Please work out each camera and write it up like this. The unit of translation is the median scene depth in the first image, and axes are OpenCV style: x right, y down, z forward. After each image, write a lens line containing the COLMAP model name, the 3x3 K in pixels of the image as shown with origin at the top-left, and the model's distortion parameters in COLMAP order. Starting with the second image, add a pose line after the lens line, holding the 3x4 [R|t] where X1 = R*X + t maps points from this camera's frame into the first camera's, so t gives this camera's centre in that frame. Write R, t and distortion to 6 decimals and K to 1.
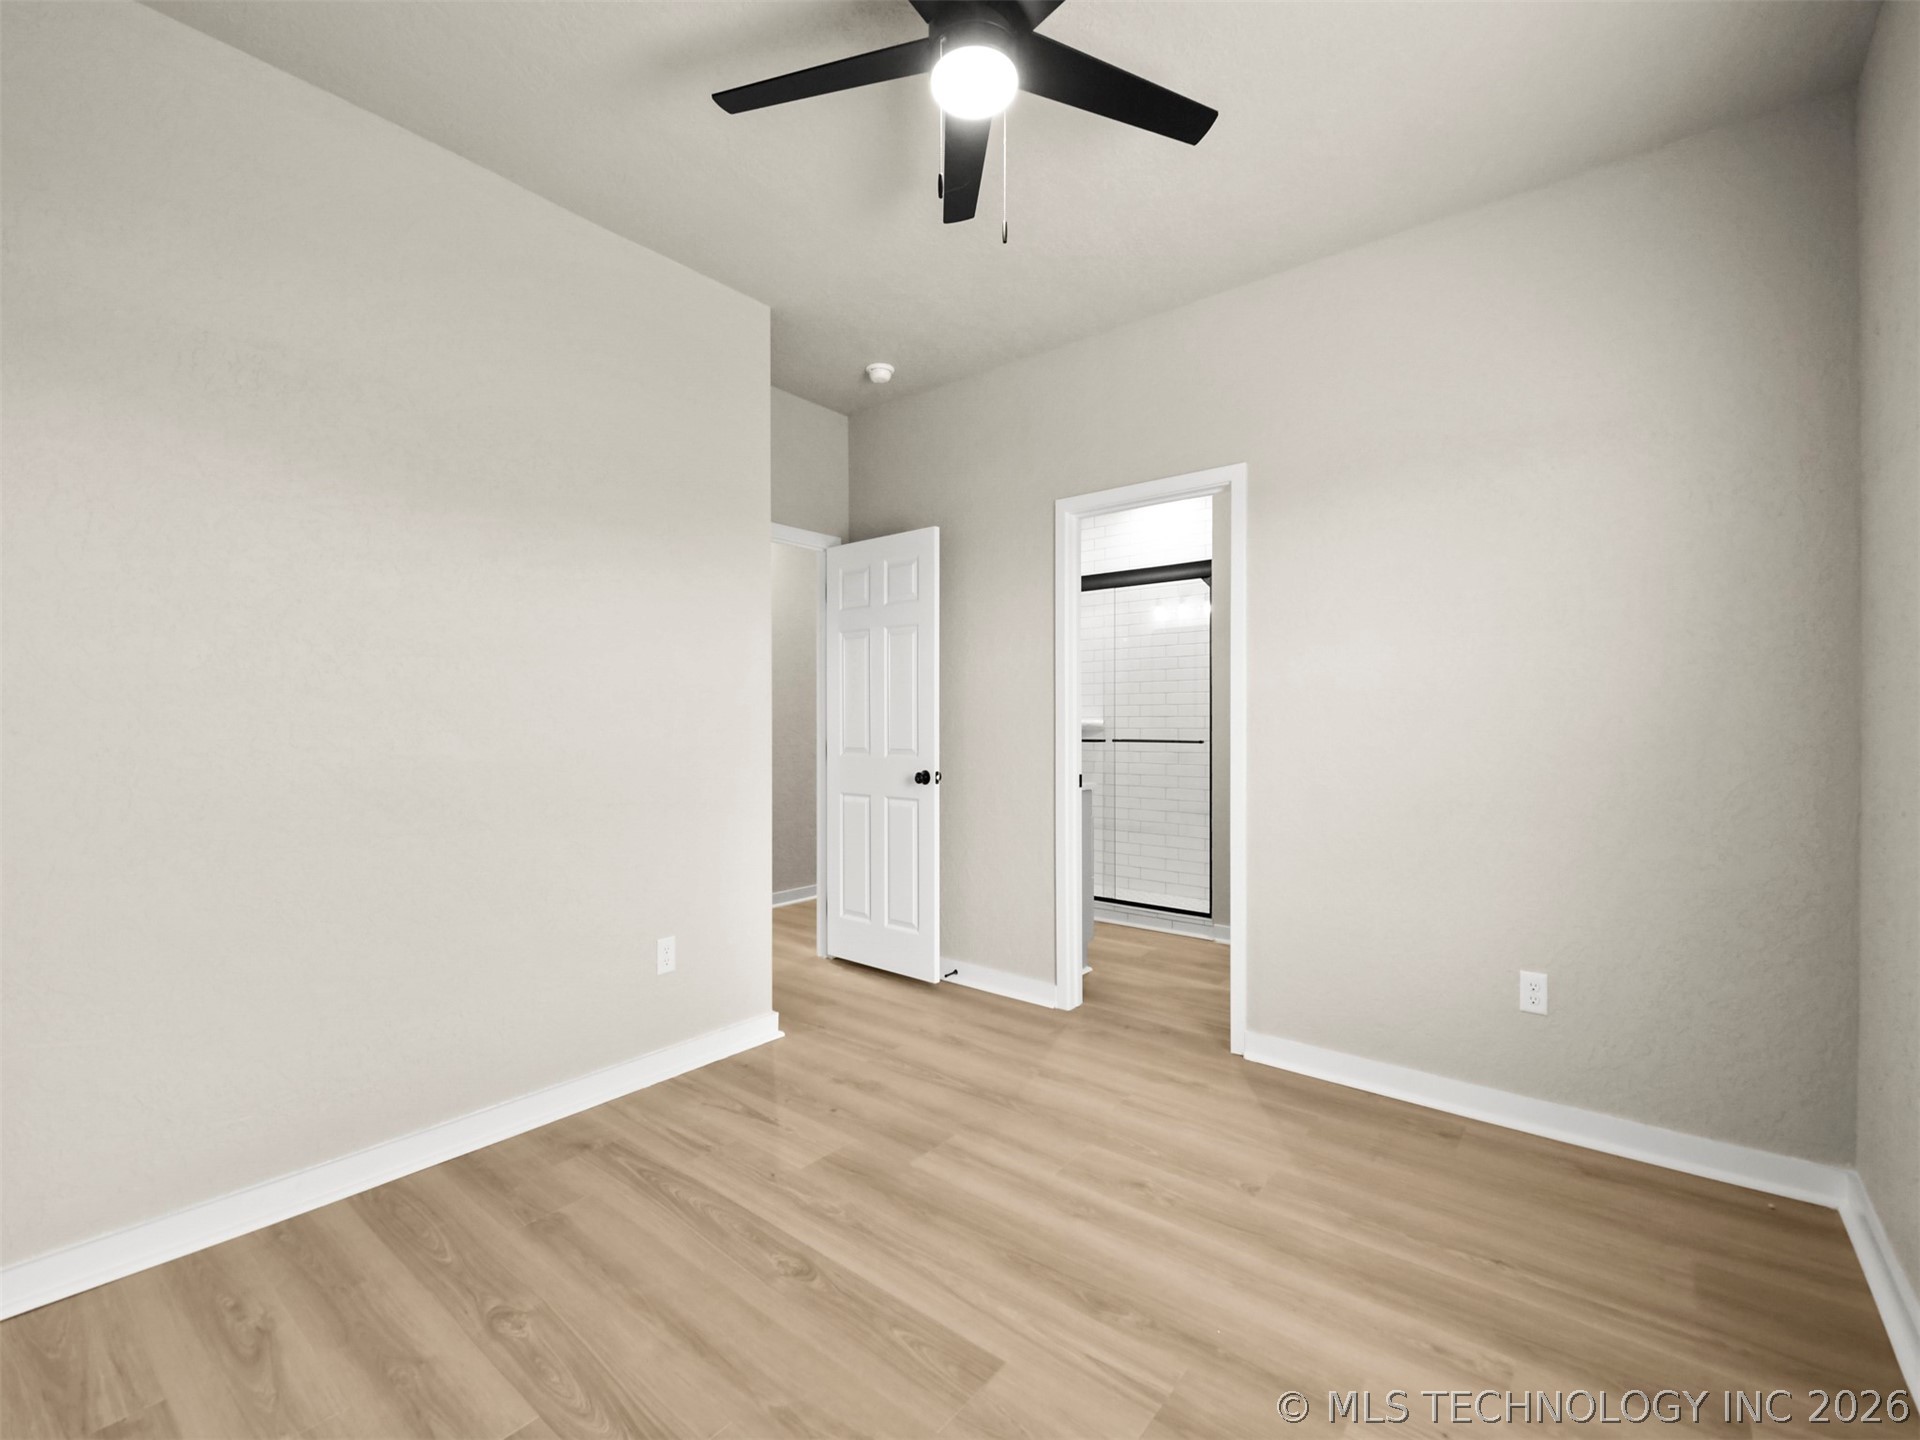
lens RADIAL K [[891.4, 0, 968.3], [0, 891.4, 724.6], [0, 0, 1]] dist [0.023008, -0.000713]
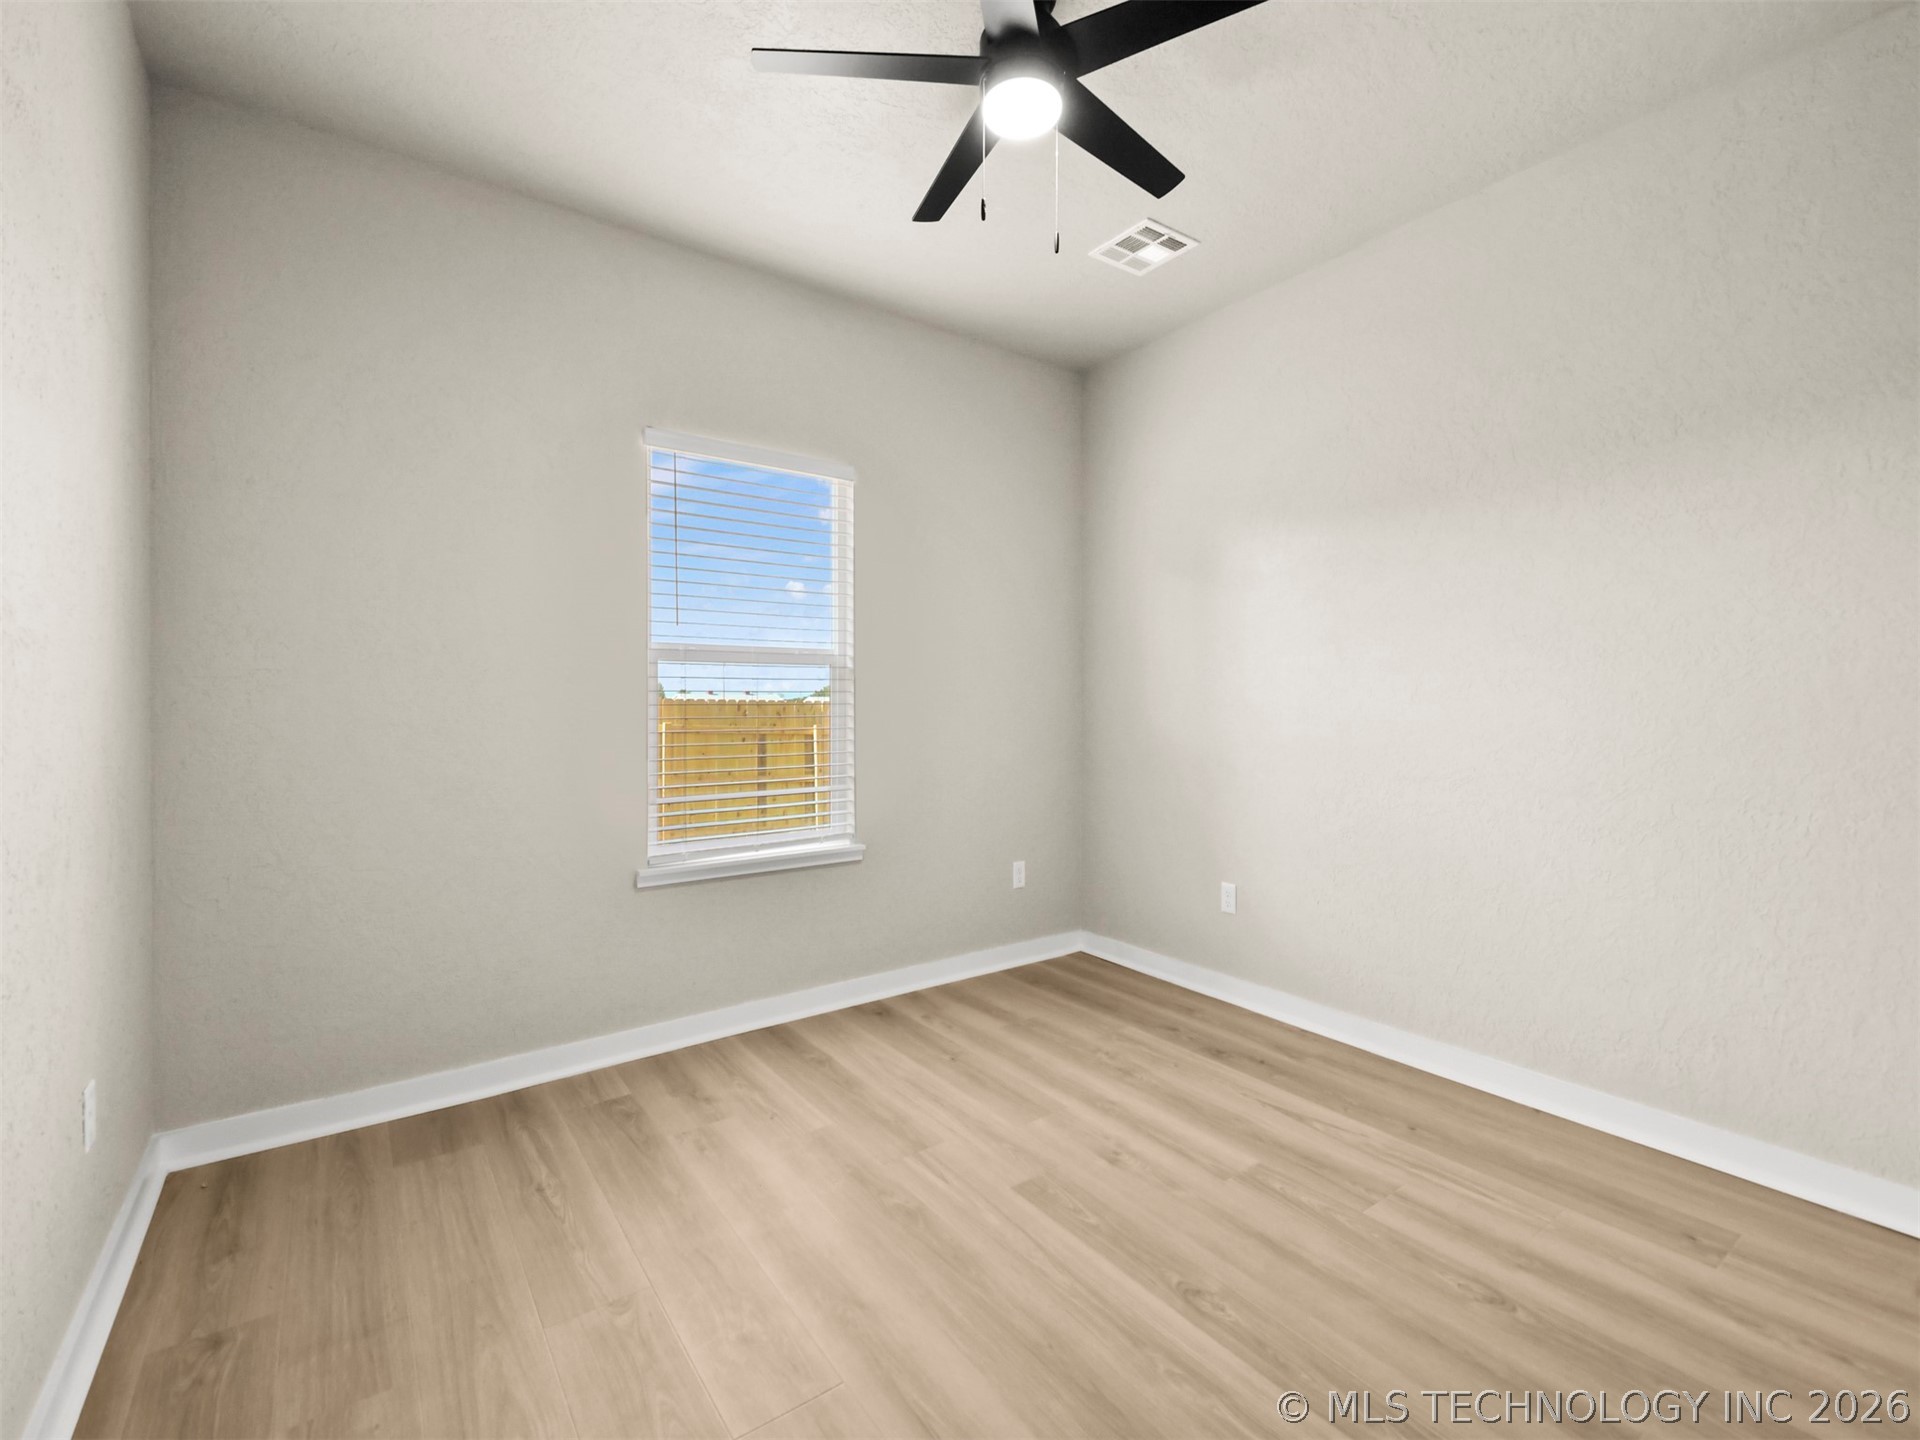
lens RADIAL K [[839.3, 0, 962.1], [0, 839.3, 708.1], [0, 0, 1]] dist [0.027776, -0.000035]
pose [[-0.964484, -0.003151, 0.264122, -0.186878], [-0.000250, 0.999939, 0.011016, -0.002428], [-0.264140, 0.010559, -0.964426, 1.920231]]
